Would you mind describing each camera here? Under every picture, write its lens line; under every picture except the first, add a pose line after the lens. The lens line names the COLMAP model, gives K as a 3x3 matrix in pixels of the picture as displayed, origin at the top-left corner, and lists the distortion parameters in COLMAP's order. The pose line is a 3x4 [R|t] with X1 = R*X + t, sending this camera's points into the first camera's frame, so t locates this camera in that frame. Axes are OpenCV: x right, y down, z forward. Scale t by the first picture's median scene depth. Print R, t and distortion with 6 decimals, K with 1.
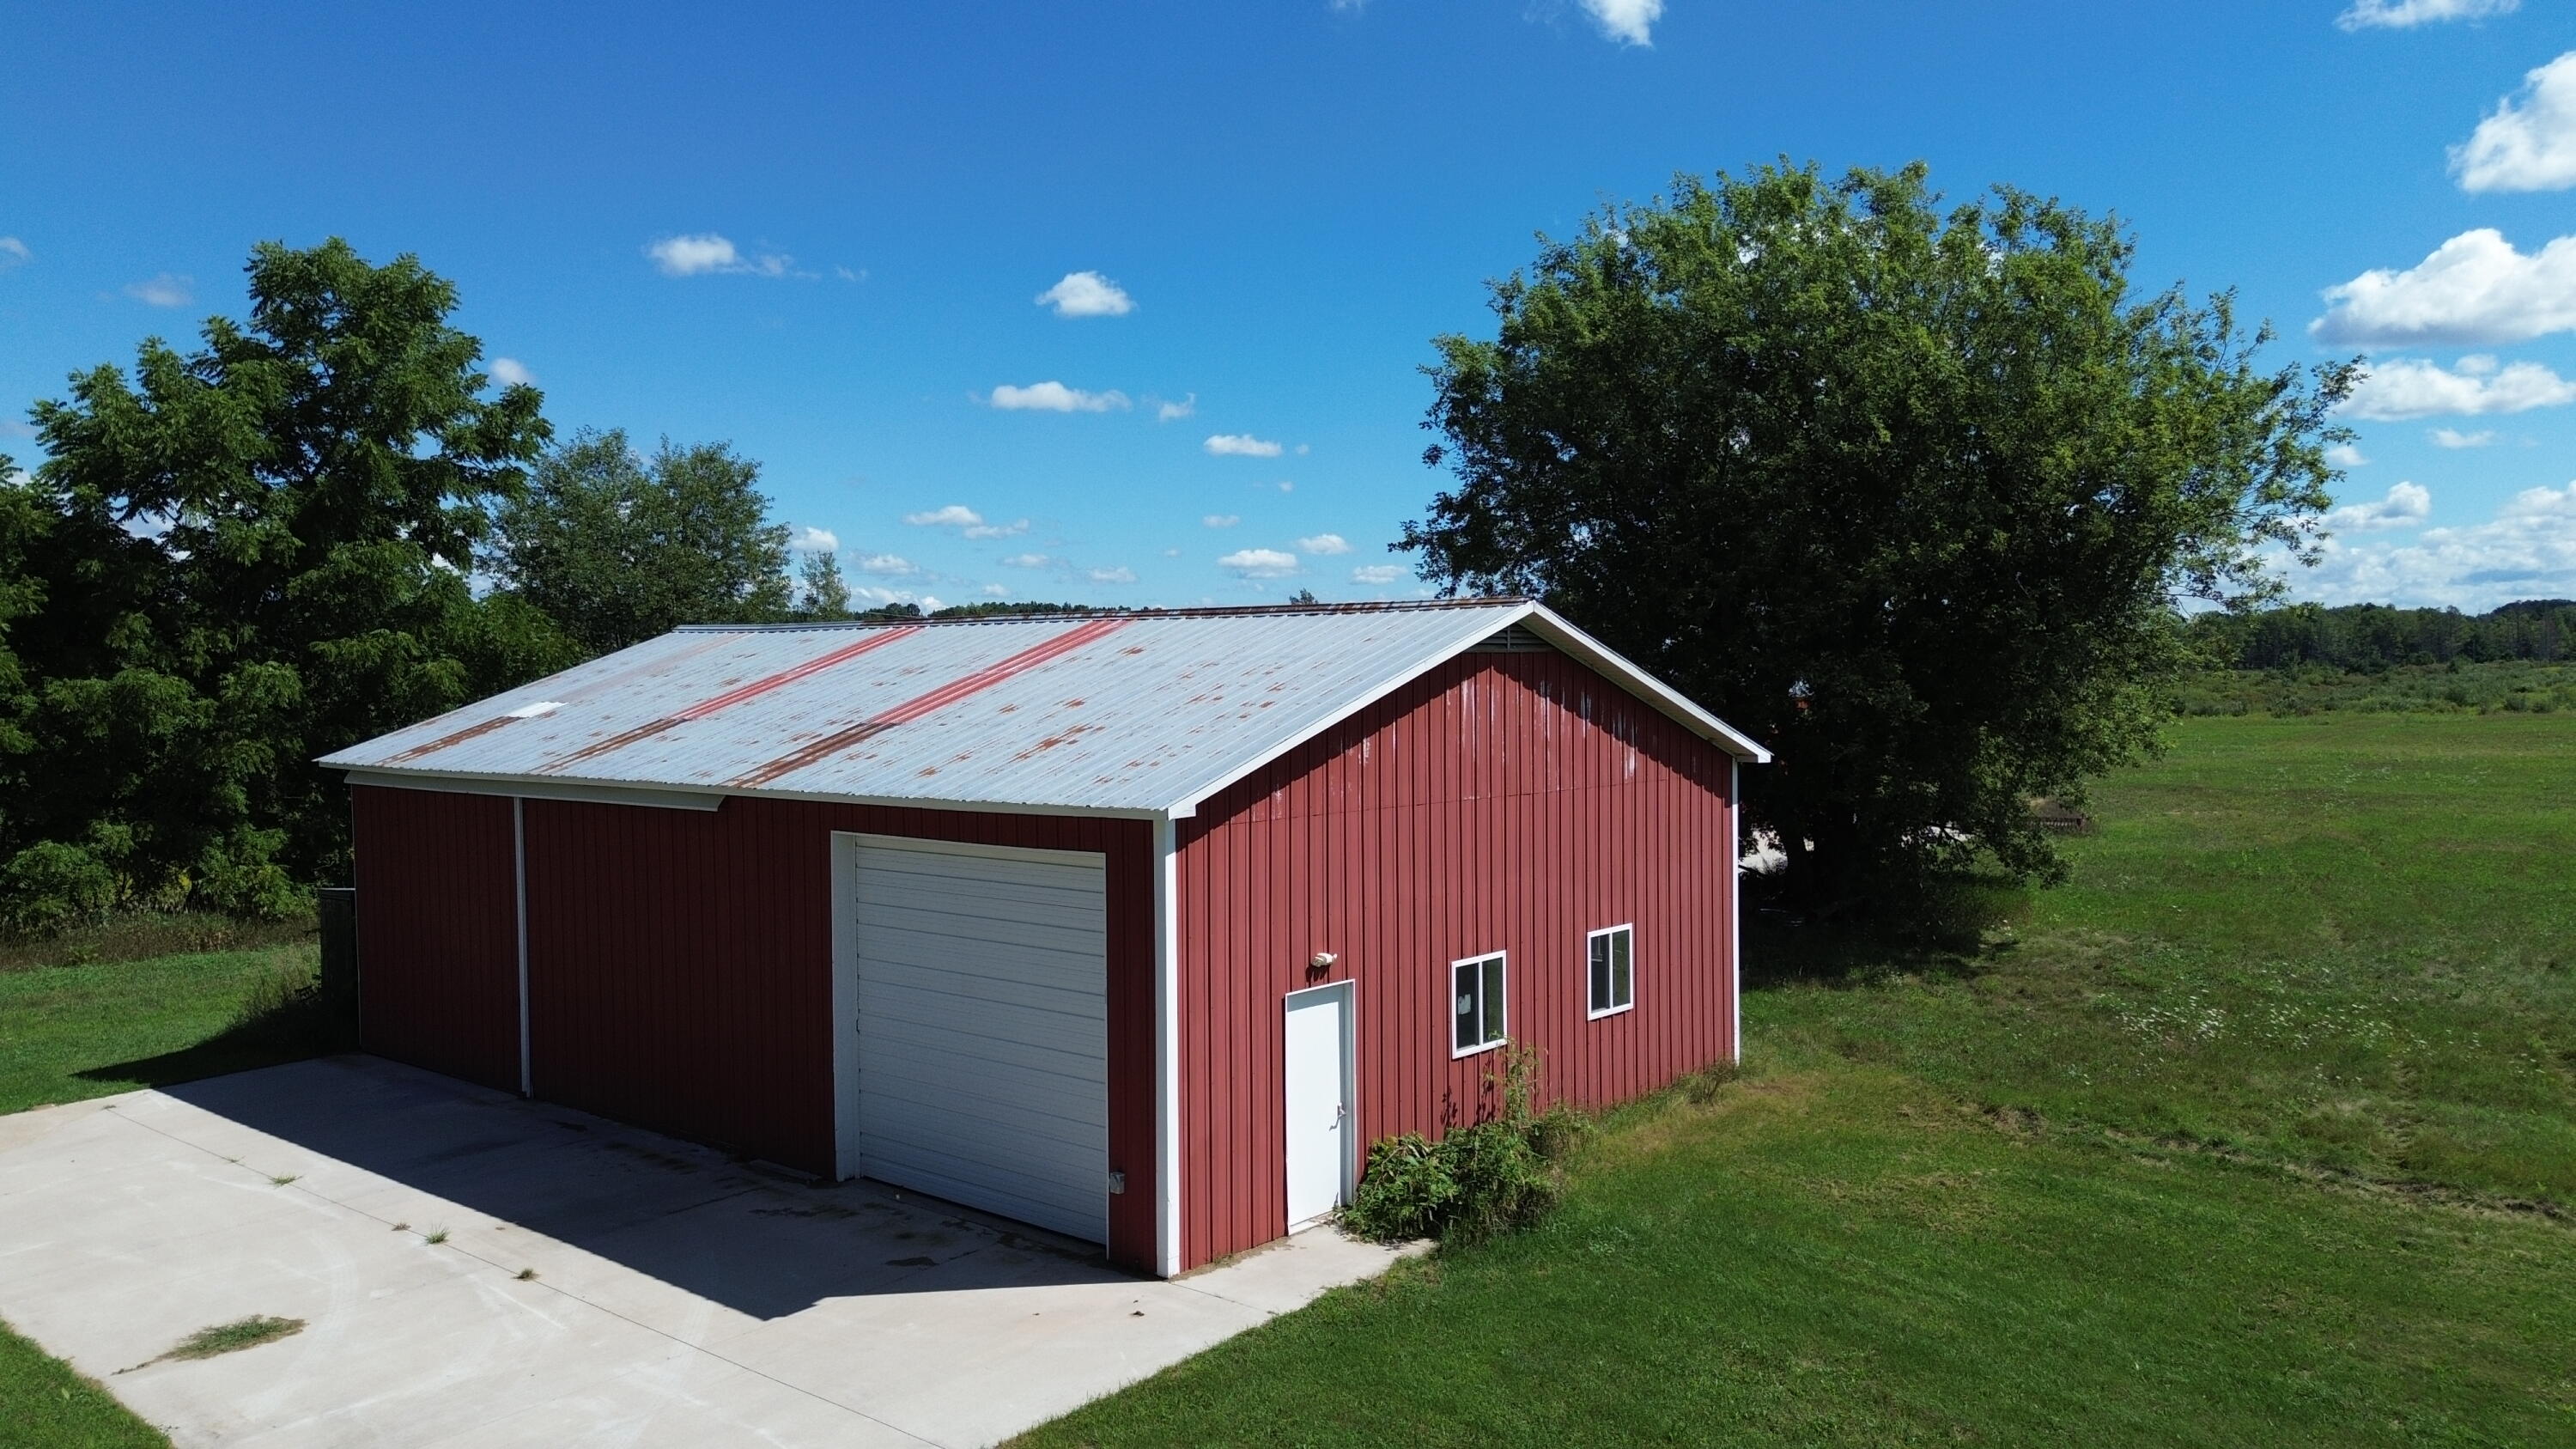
lens RADIAL K [[1819.0, 0, 1286.8], [0, 1819.0, 704.8], [0, 0, 1]] dist [0.050632, -0.039746]
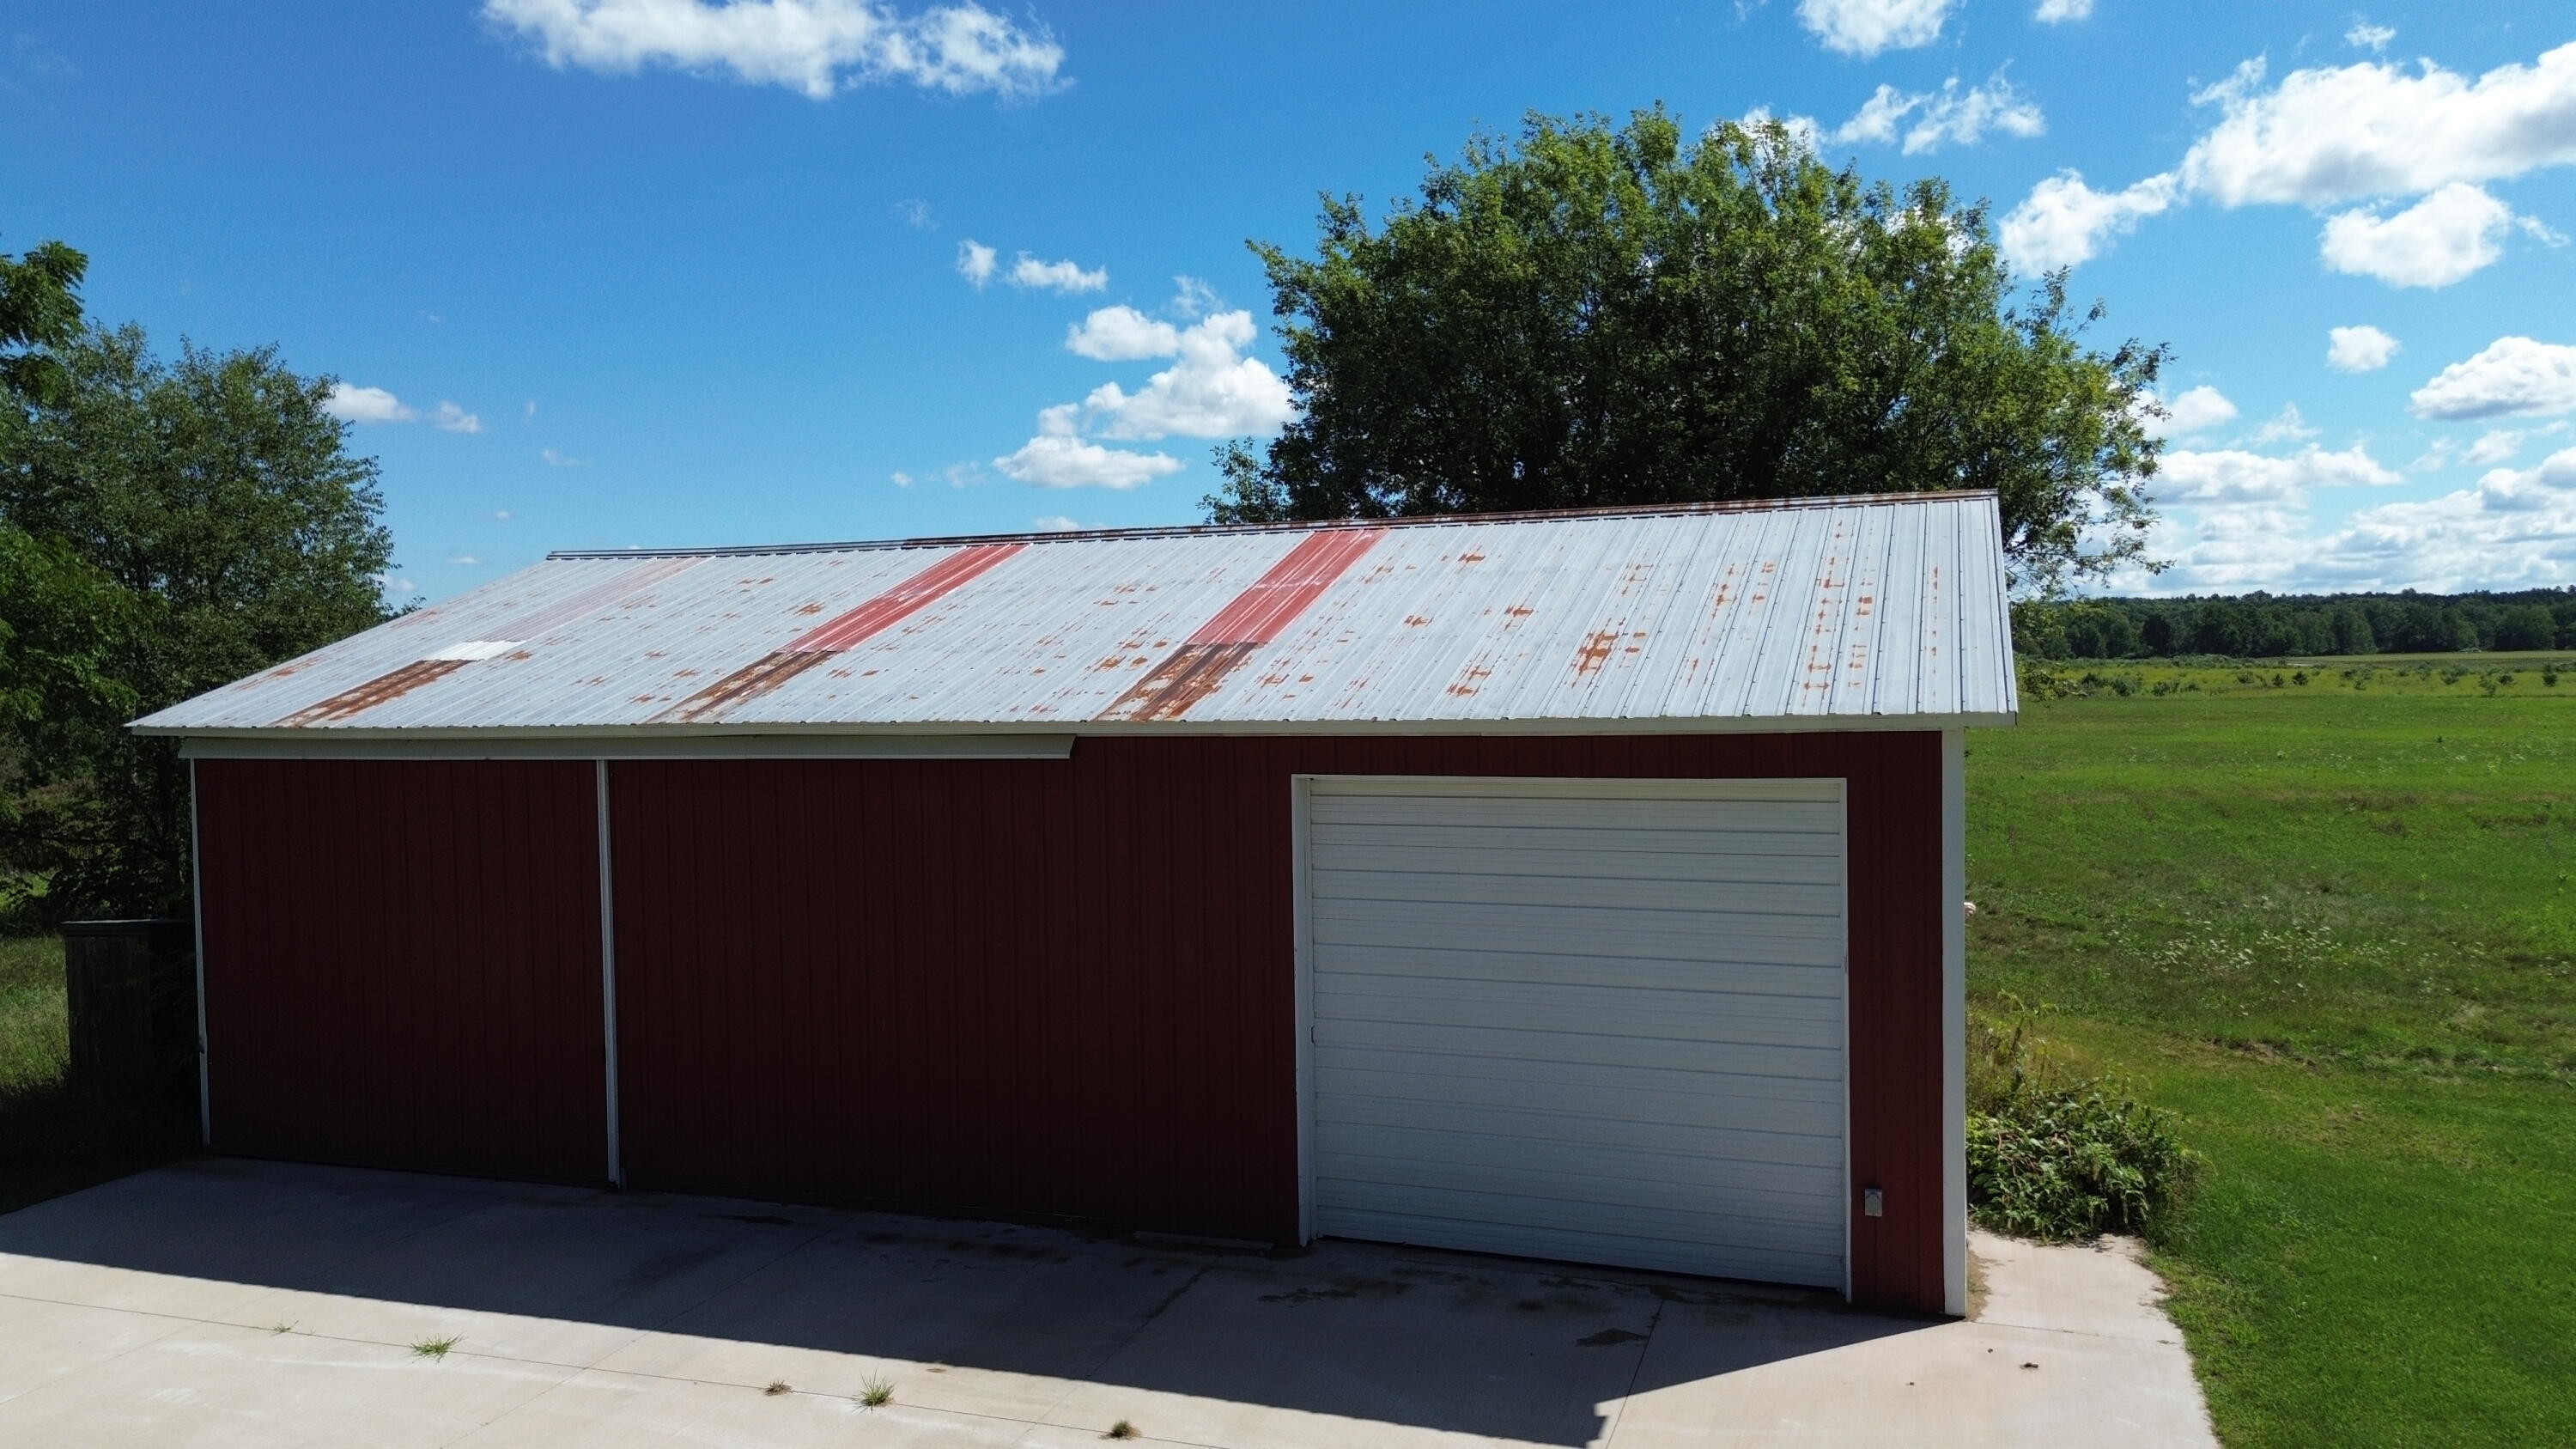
lens RADIAL K [[1819.0, 0, 1268.7], [0, 1819.0, 713.2], [0, 0, 1]] dist [0.050632, -0.039746]
pose [[0.932913, -0.012323, 0.359892, -0.391121], [0.012641, 0.999919, 0.001469, 0.031039], [-0.359881, 0.003179, 0.932993, 0.231749]]
